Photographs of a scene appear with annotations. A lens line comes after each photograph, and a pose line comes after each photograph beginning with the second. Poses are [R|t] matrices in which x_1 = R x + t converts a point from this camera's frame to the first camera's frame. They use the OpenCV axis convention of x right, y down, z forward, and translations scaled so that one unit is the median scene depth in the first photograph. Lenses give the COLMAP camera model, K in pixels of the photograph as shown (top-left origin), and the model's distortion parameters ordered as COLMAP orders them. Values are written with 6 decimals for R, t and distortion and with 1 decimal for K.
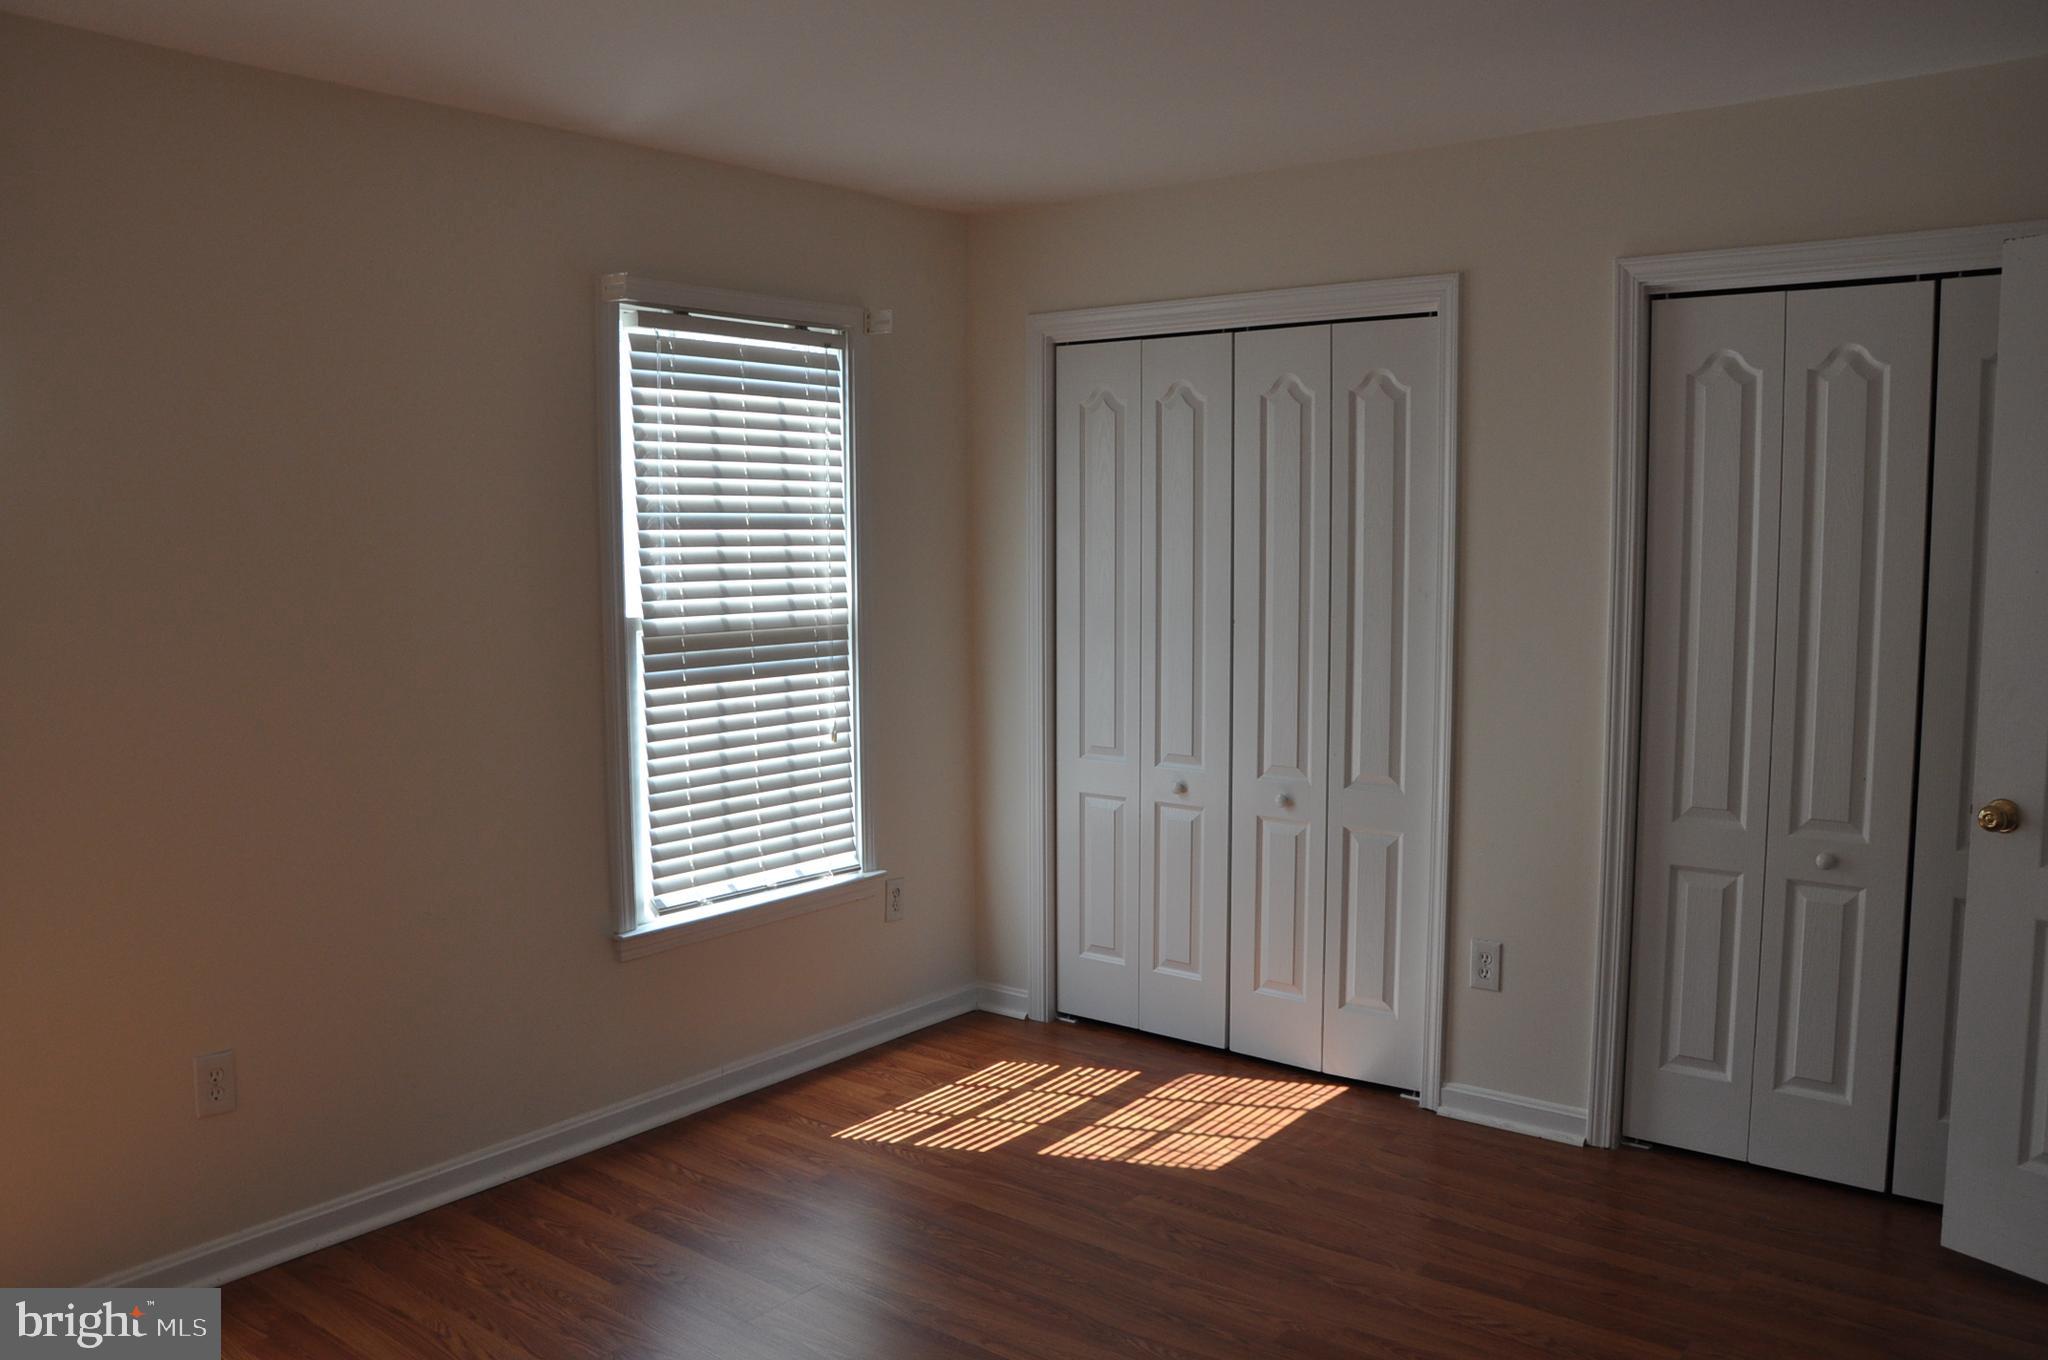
lens RADIAL K [[1607.7, 0, 1017.3], [0, 1607.7, 682.3], [0, 0, 1]] dist [-0.159902, 0.129007]
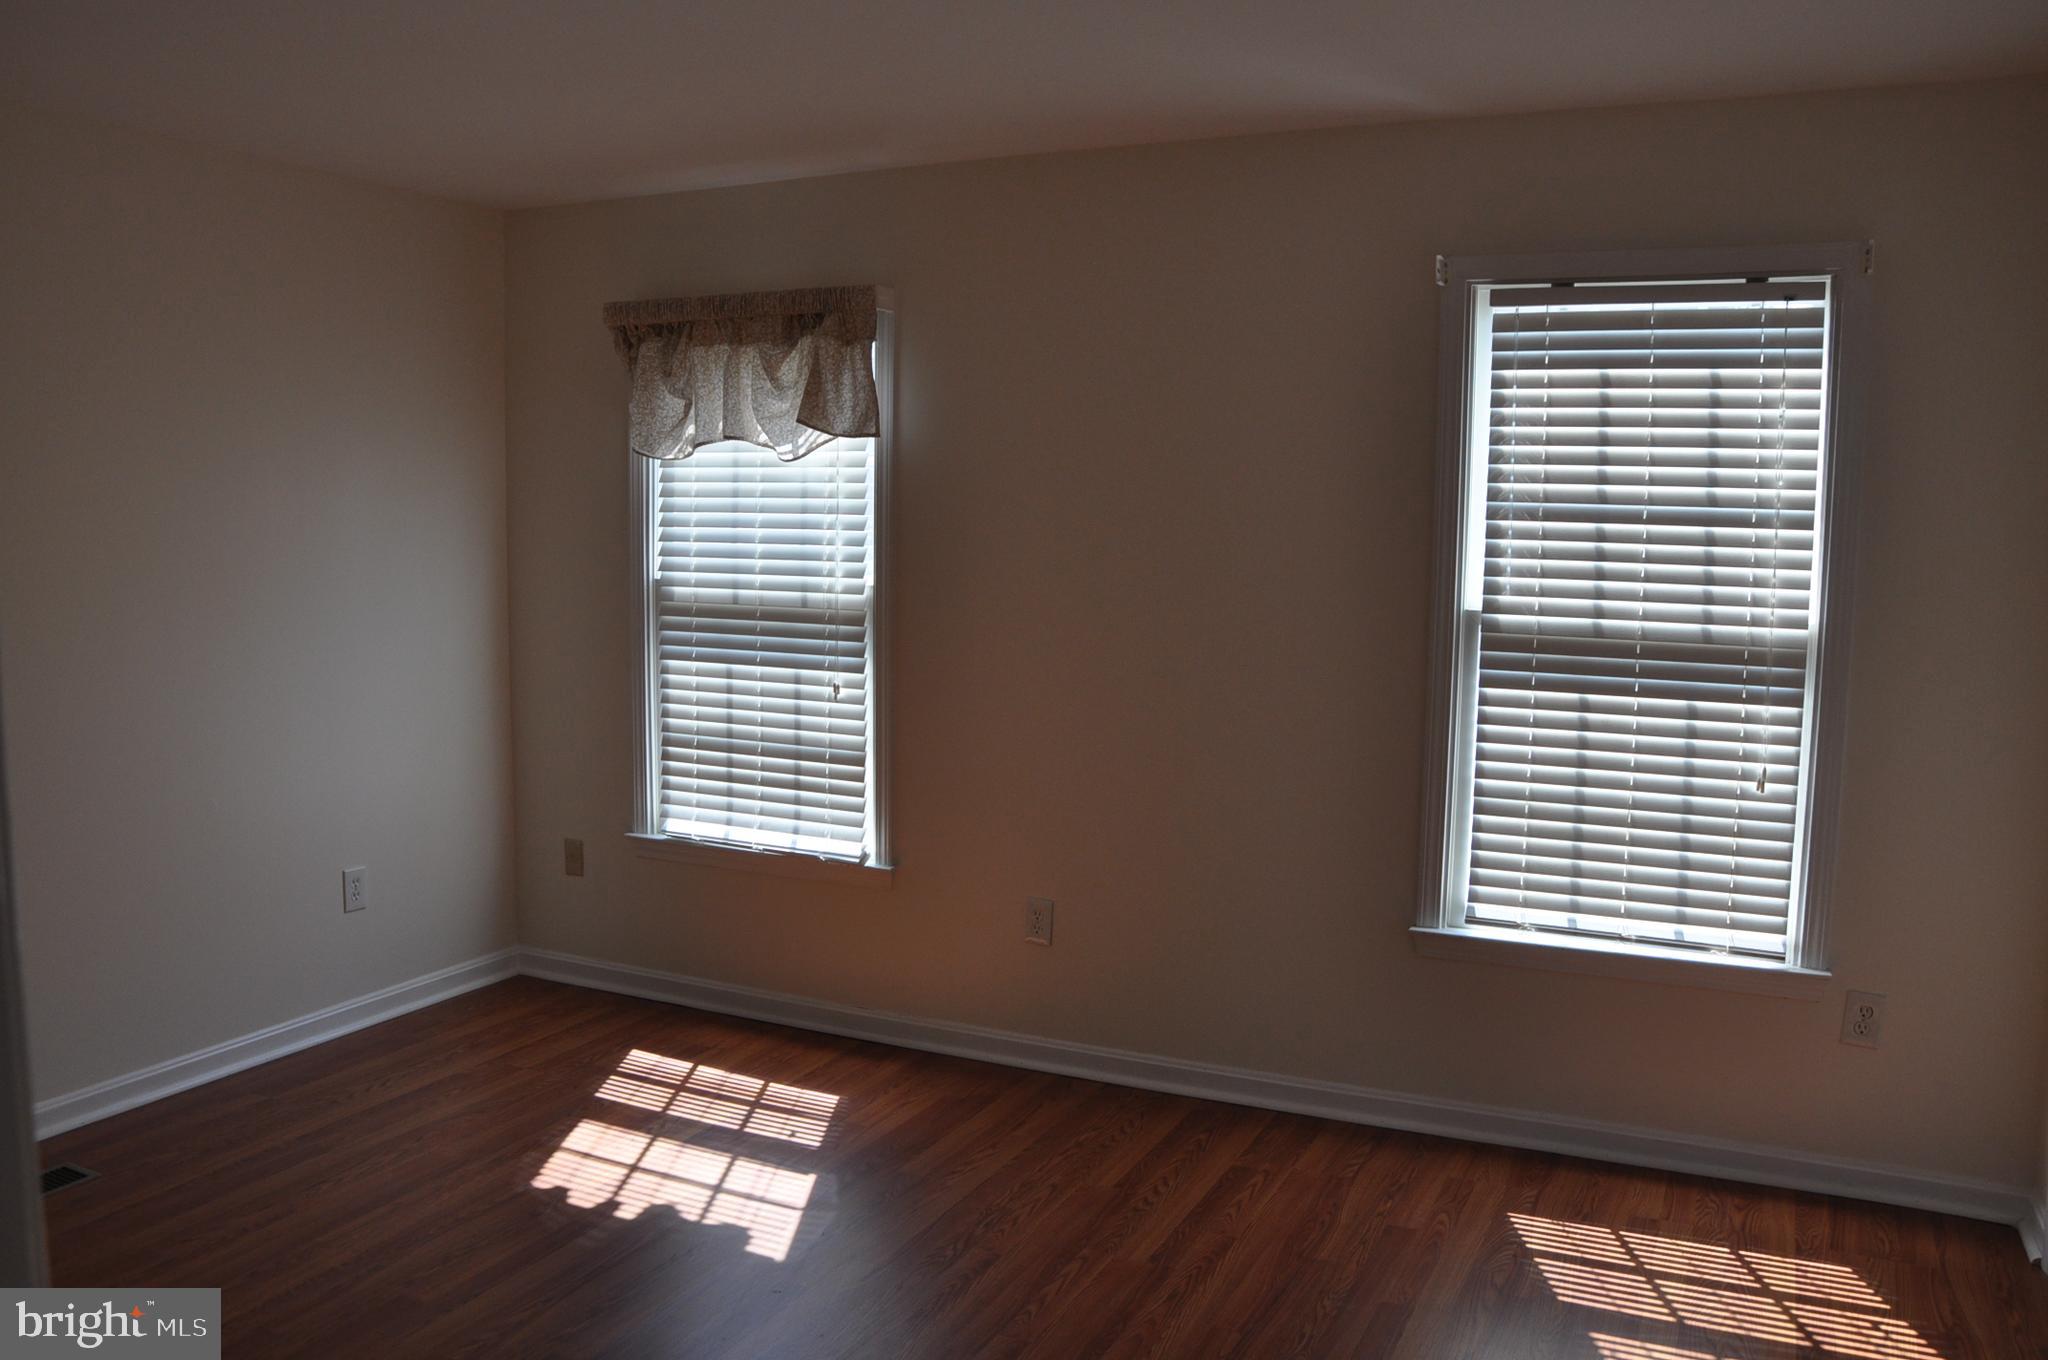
lens RADIAL K [[1607.7, 0, 1017.3], [0, 1607.7, 682.3], [0, 0, 1]] dist [-0.159902, 0.129007]
pose [[0.215933, 0.112326, -0.969926, 0.590445], [-0.108341, 0.989983, 0.090529, -0.050673], [0.970379, 0.085535, 0.225940, 0.481968]]
